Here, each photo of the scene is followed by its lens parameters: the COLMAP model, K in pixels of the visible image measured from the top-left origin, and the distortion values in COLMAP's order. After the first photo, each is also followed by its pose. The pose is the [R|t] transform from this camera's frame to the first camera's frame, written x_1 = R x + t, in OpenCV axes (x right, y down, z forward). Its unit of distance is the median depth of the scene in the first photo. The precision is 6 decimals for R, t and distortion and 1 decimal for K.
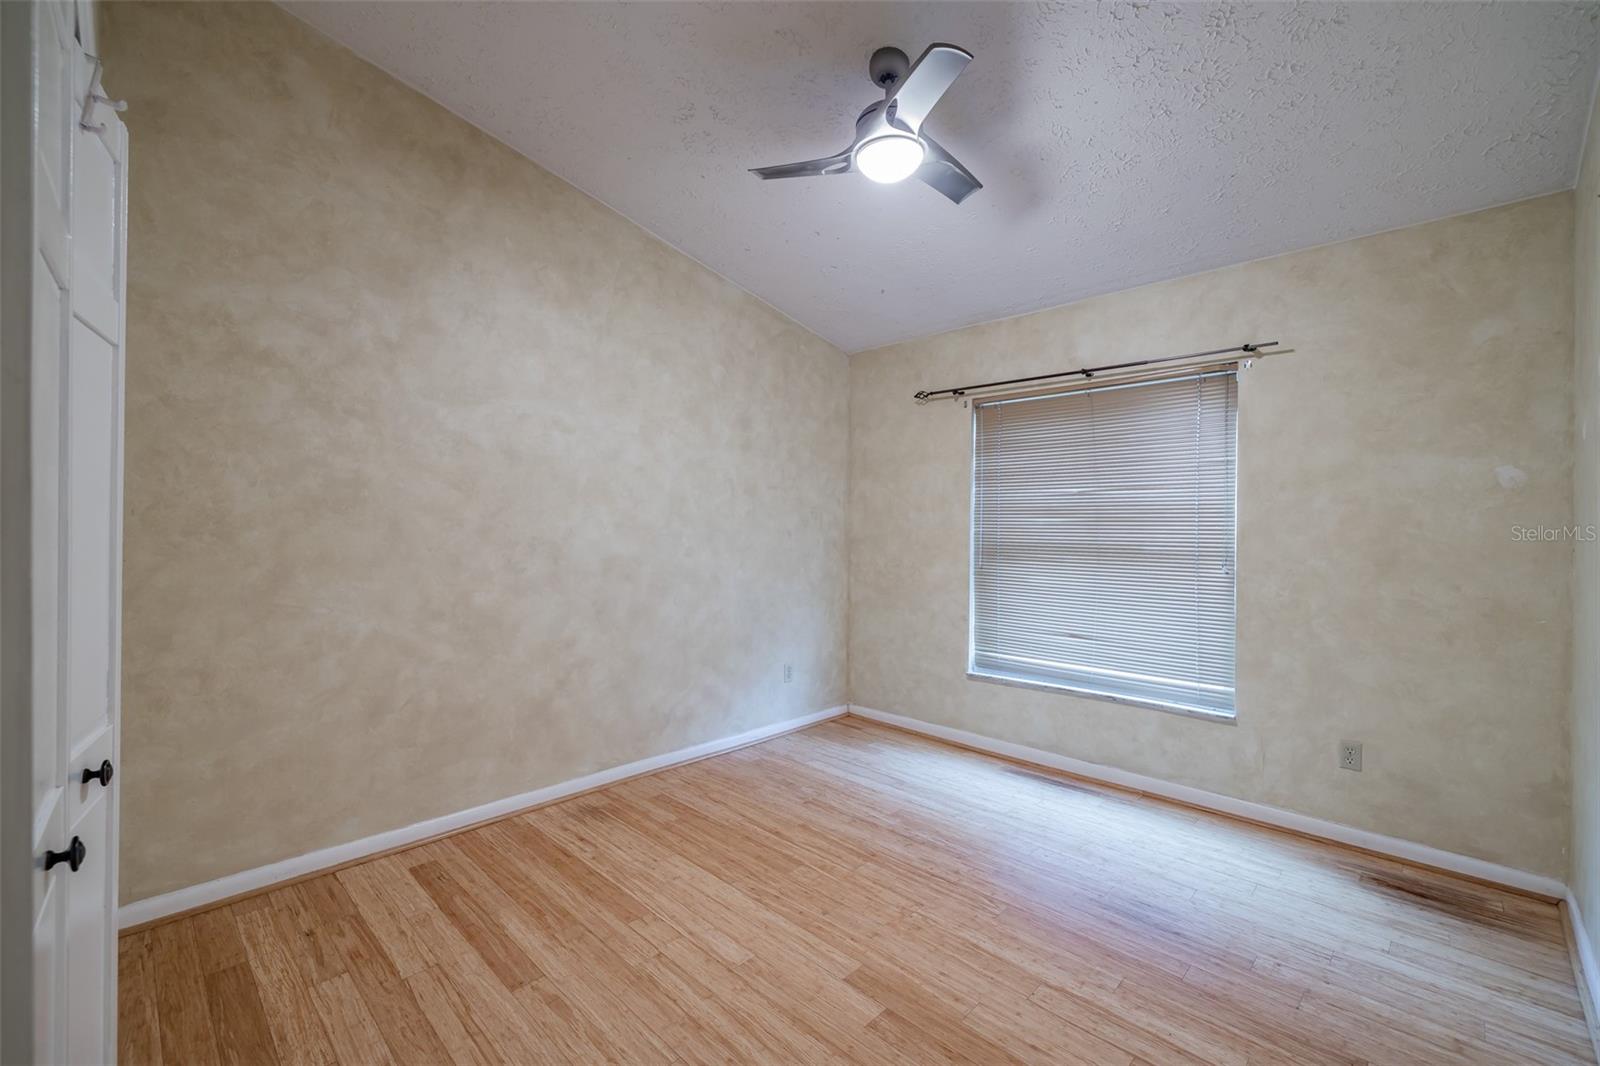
lens RADIAL K [[689.2, 0, 798.2], [0, 689.2, 526.9], [0, 0, 1]] dist [0.003872, -0.000368]
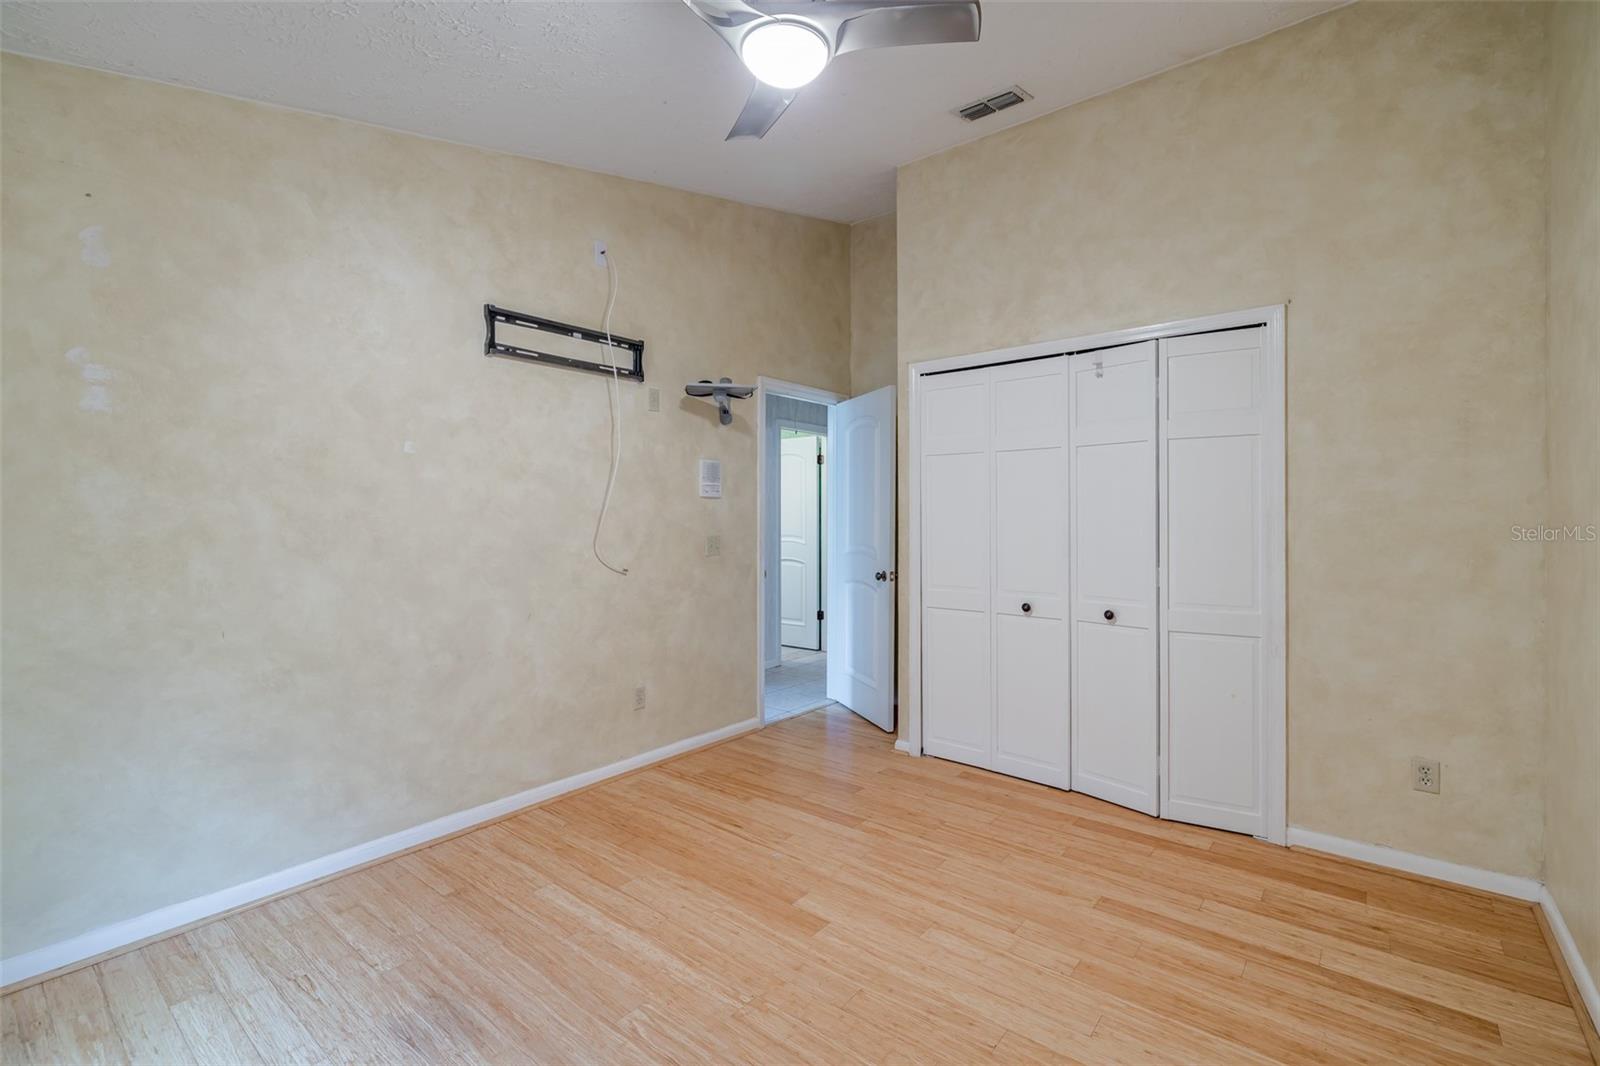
lens RADIAL K [[689.2, 0, 803.0], [0, 689.2, 525.0], [0, 0, 1]] dist [0.003872, -0.000368]
pose [[-0.995347, -0.005347, -0.096209, 0.203391], [-0.006701, 0.999883, 0.013751, 0.014024], [0.096124, 0.014331, -0.995266, 1.960026]]
